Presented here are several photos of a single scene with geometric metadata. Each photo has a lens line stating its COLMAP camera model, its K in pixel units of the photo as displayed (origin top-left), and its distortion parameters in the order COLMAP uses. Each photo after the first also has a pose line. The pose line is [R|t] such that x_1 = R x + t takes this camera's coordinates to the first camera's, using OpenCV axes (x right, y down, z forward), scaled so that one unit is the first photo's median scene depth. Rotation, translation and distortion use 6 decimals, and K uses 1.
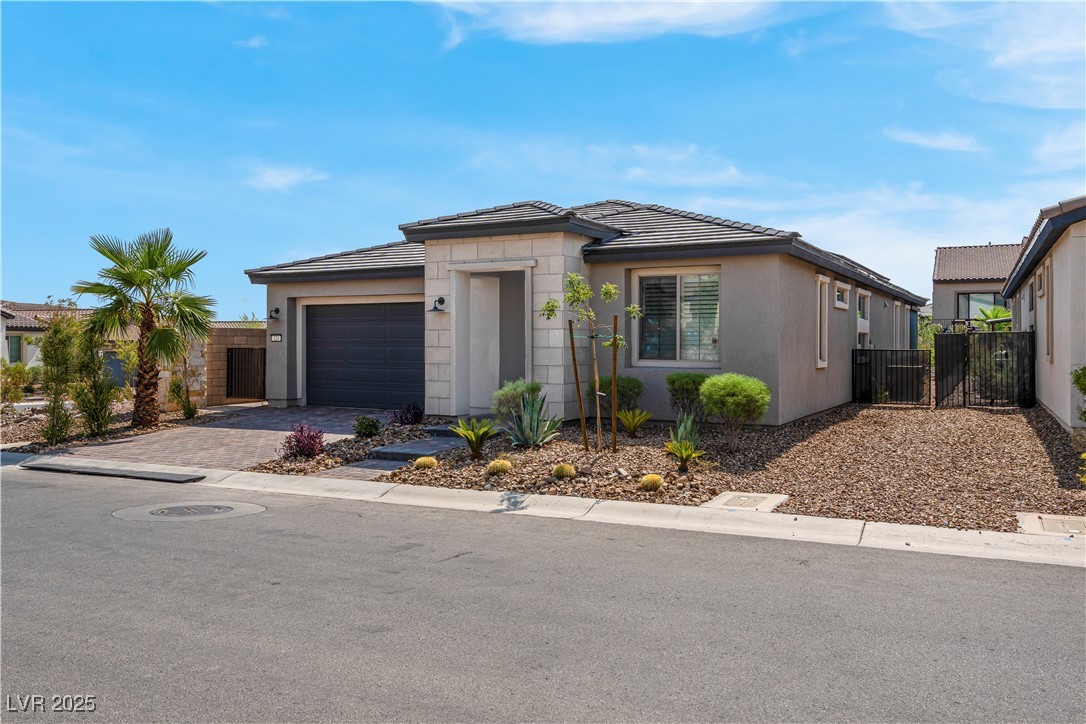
lens RADIAL K [[867.8, 0, 543.0], [0, 867.8, 362.0], [0, 0, 1]] dist [0.032338, 0.001800]
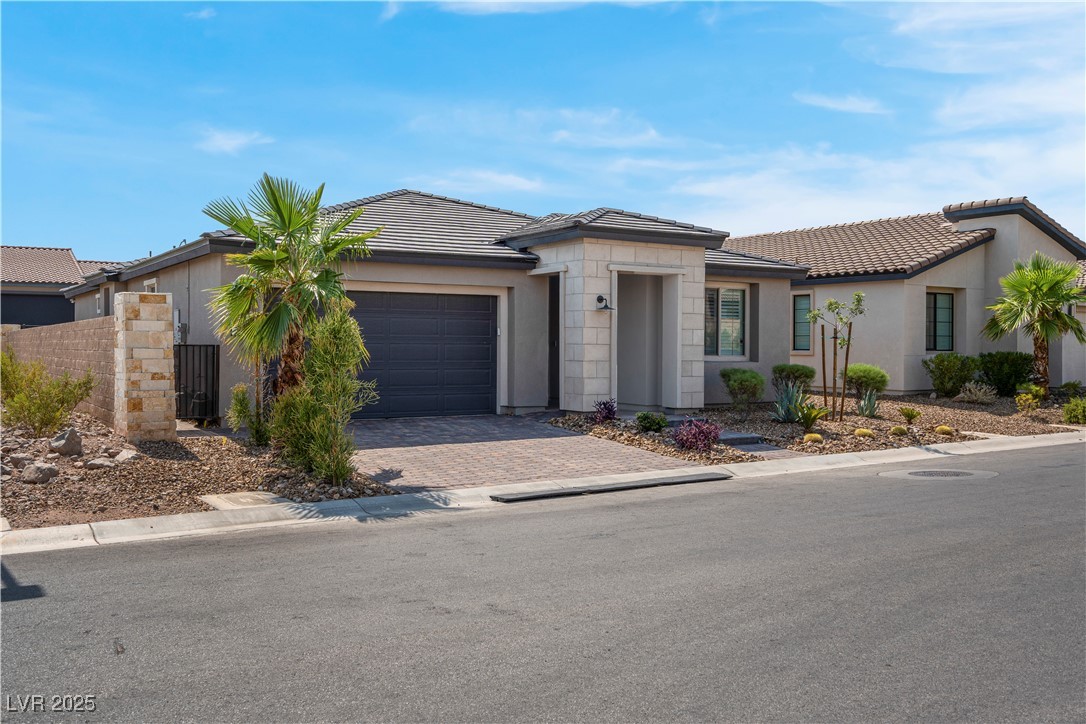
lens RADIAL K [[1001.0, 0, 543.0], [0, 1001.0, 362.0], [0, 0, 1]] dist [-0.080588, -0.000634]
pose [[0.498009, -0.010731, 0.867106, -1.153911], [0.014055, 0.999892, 0.004302, -0.002548], [-0.867058, 0.010044, 0.498106, 0.468978]]
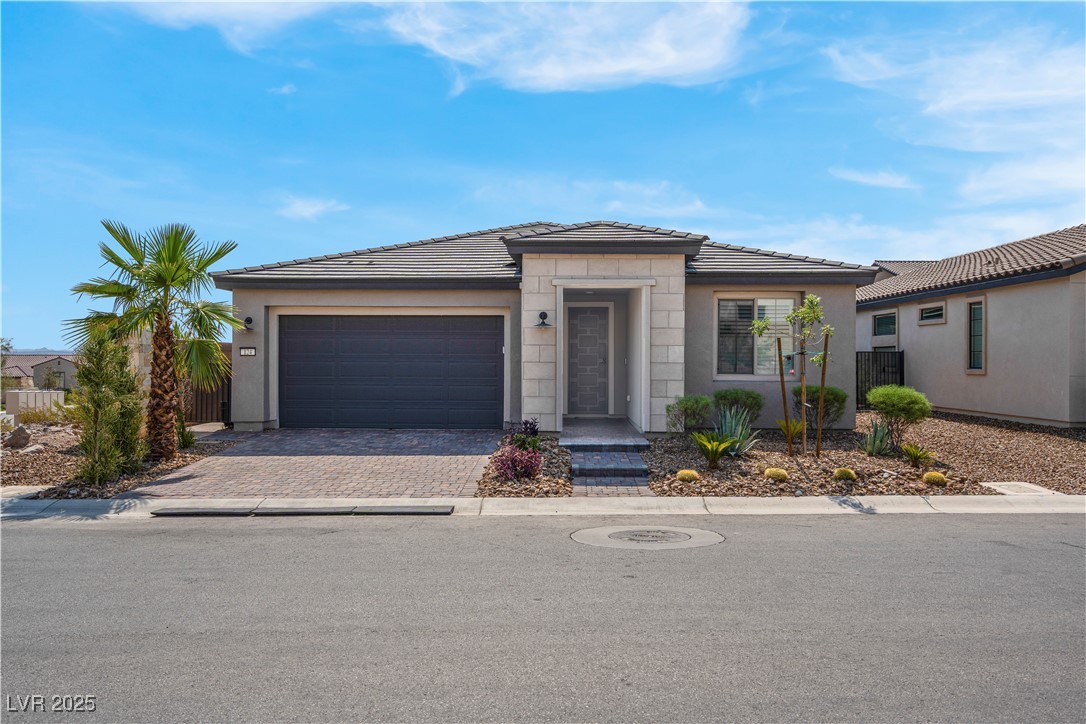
lens RADIAL K [[842.7, 0, 543.0], [0, 842.7, 362.0], [0, 0, 1]] dist [-0.012316, -0.009545]
pose [[0.887954, 0.003107, 0.459922, -0.551078], [0.005967, 0.999815, -0.018273, -0.000137], [-0.459894, 0.018970, 0.887771, 0.149165]]
